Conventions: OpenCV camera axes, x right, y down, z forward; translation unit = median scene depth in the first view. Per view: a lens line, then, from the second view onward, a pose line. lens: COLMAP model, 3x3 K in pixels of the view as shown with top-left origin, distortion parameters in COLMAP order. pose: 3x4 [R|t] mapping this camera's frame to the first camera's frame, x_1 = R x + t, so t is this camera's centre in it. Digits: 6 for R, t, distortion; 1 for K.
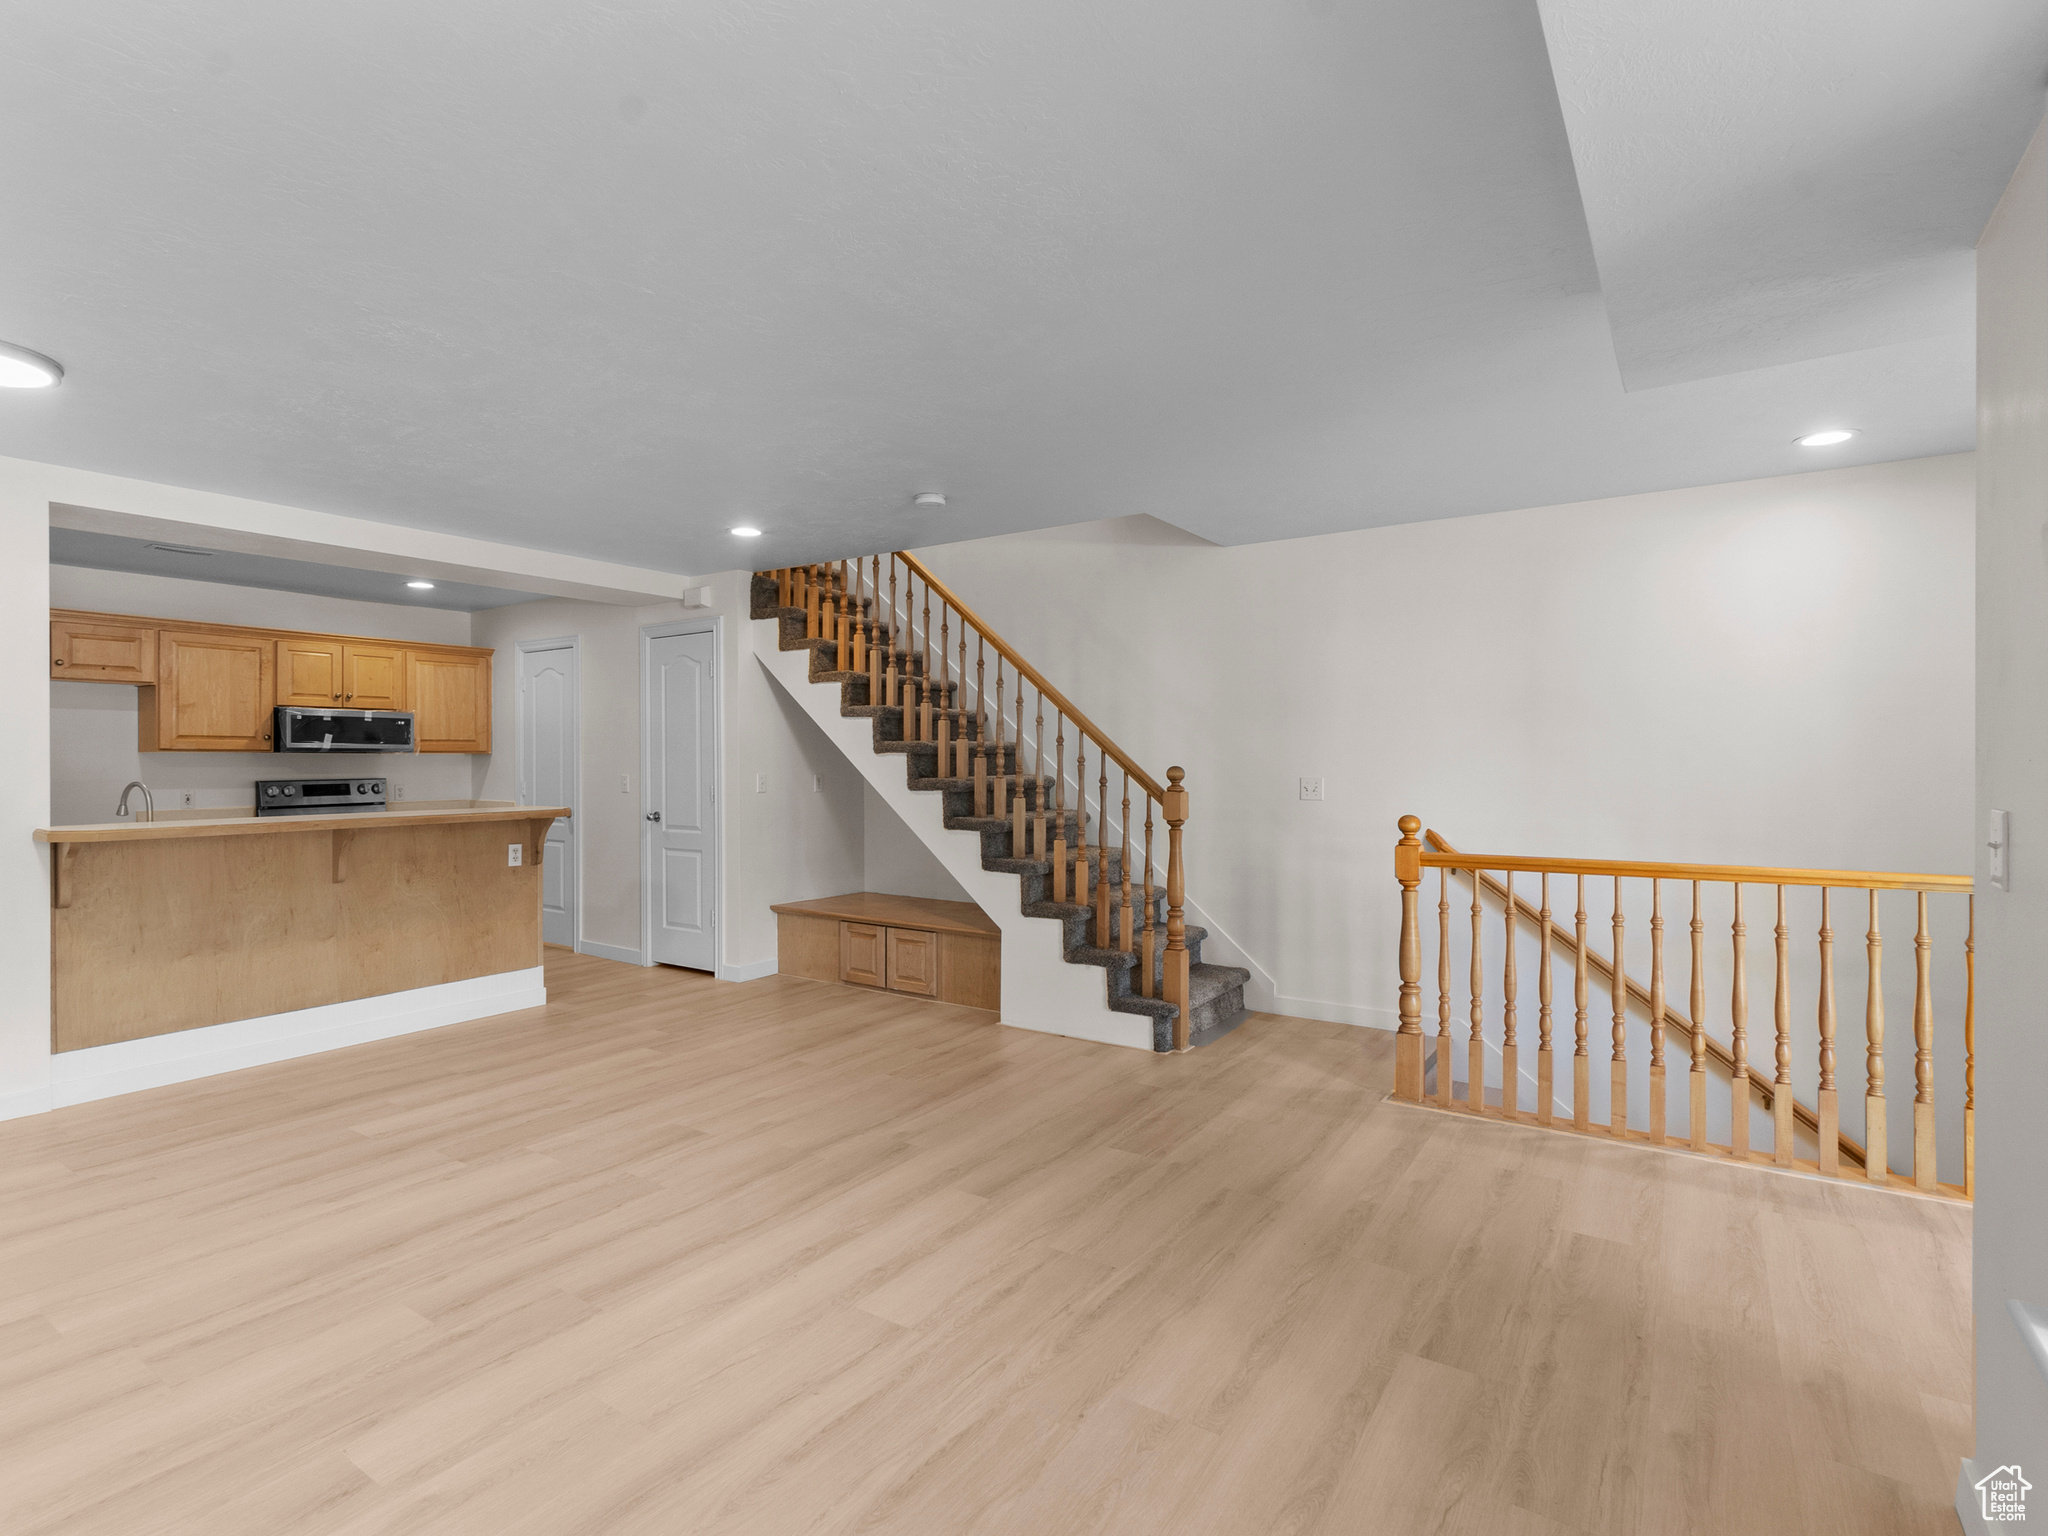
lens RADIAL K [[1017.6, 0, 1012.4], [0, 1017.6, 749.4], [0, 0, 1]] dist [-0.003300, 0.000037]
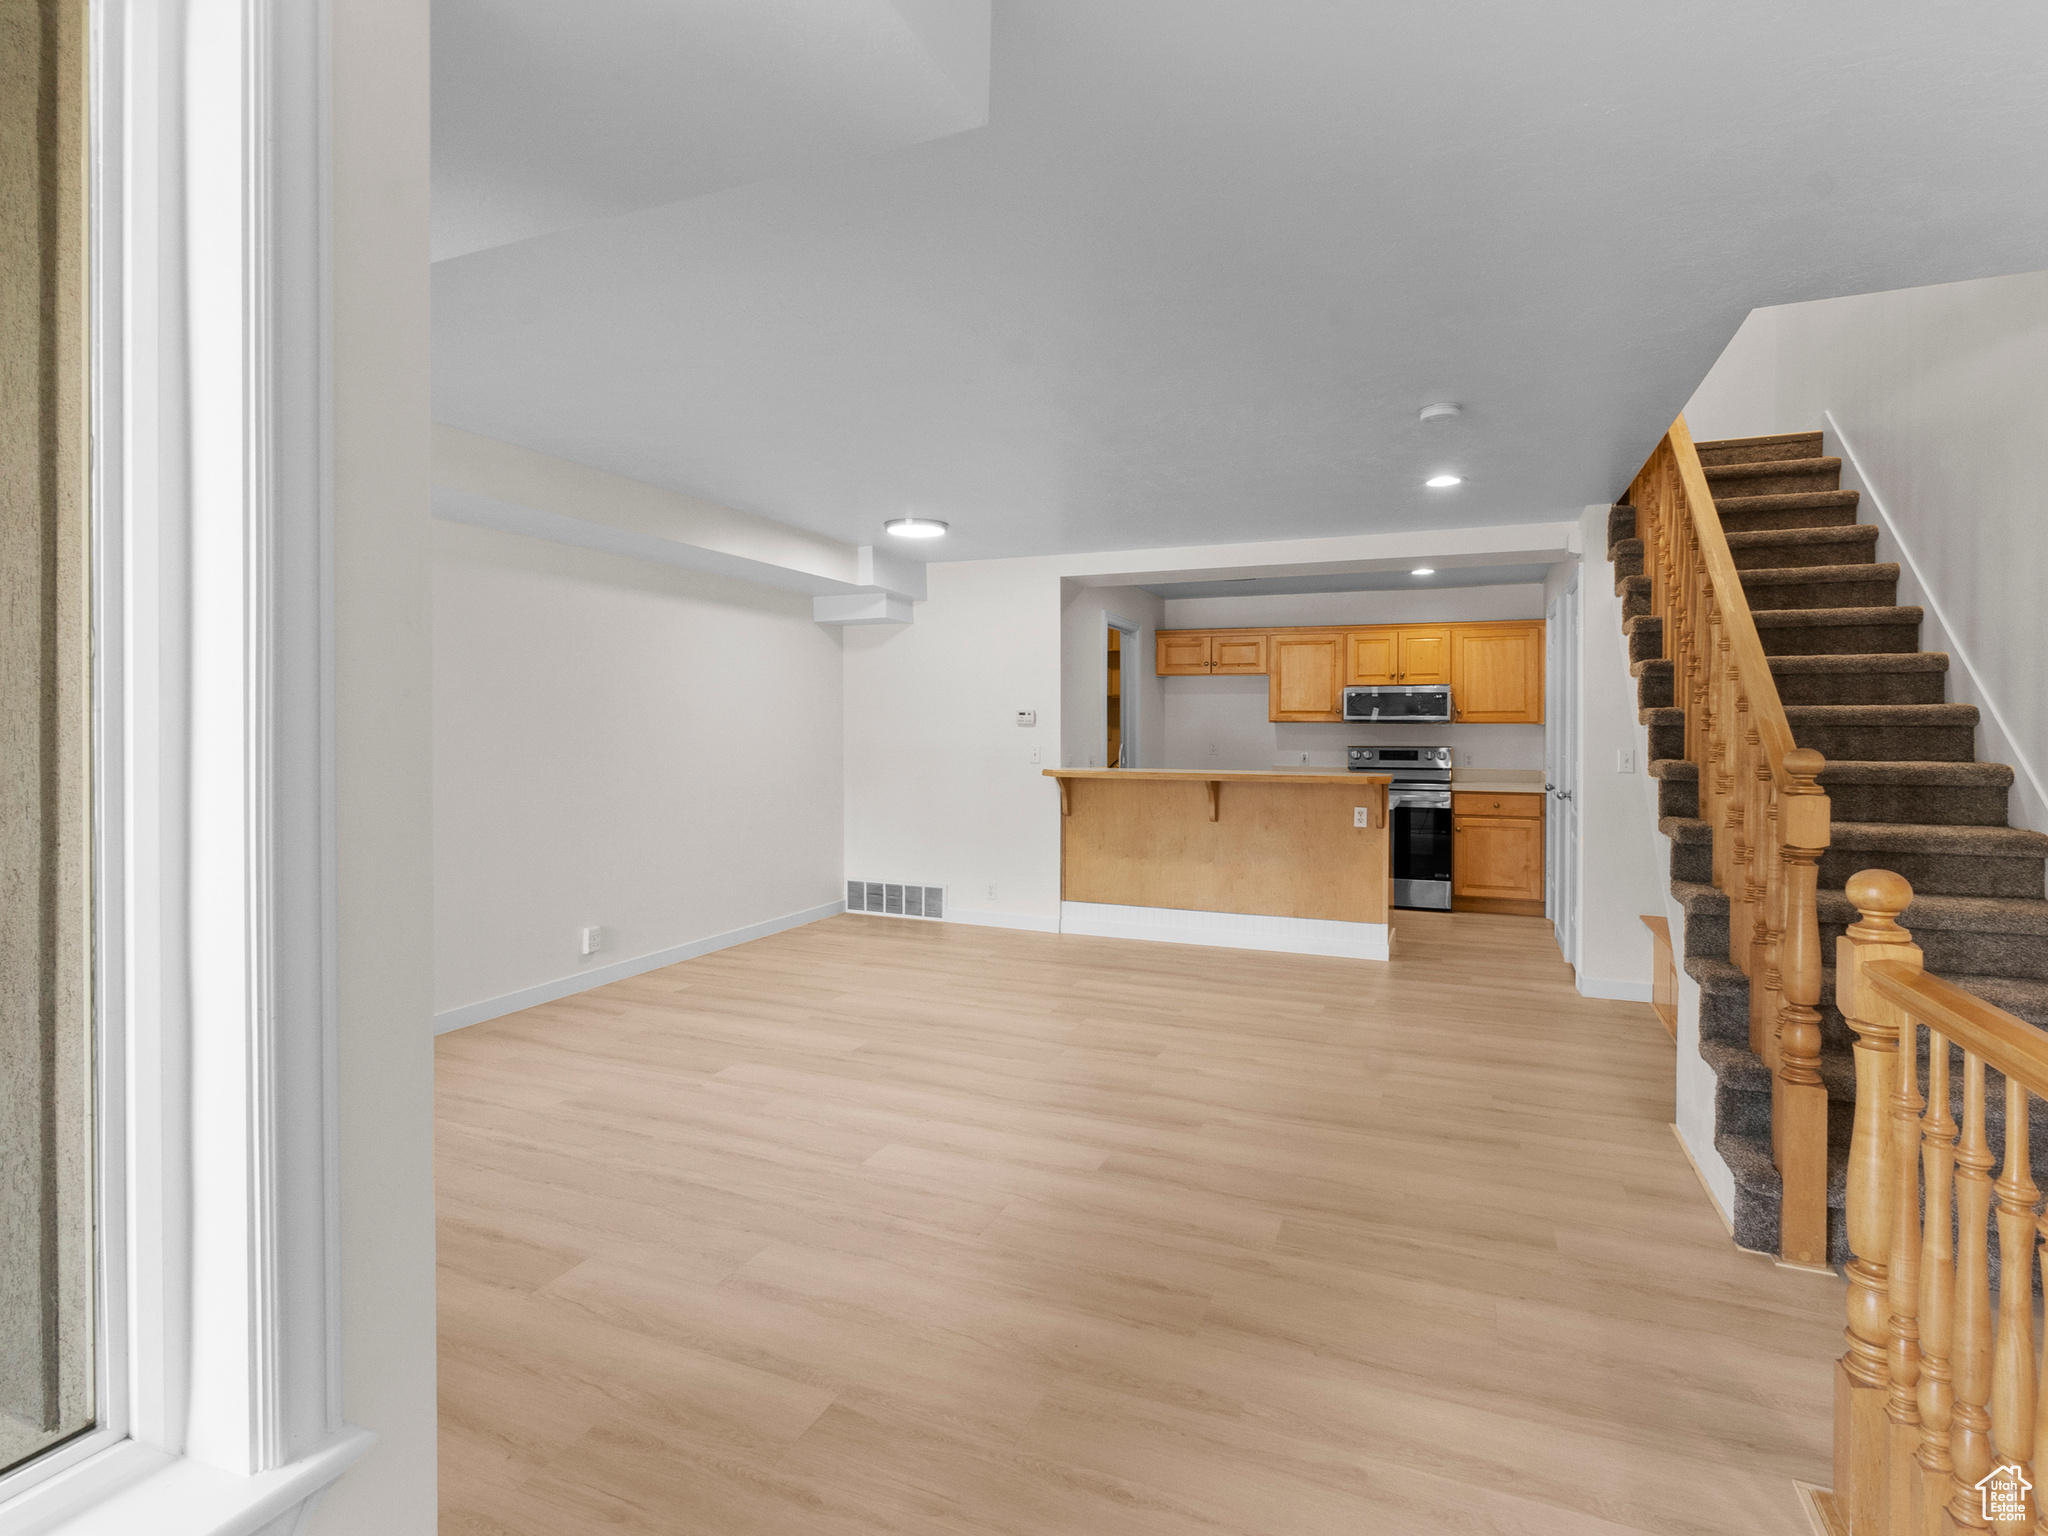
lens RADIAL K [[1069.2, 0, 1017.1], [0, 1069.2, 736.4], [0, 0, 1]] dist [-0.003704, 0.000176]
pose [[0.183782, 0.011294, -0.982902, 0.613862], [0.005692, 0.999905, 0.012554, 0.000103], [0.982951, -0.007901, 0.183700, 0.452661]]
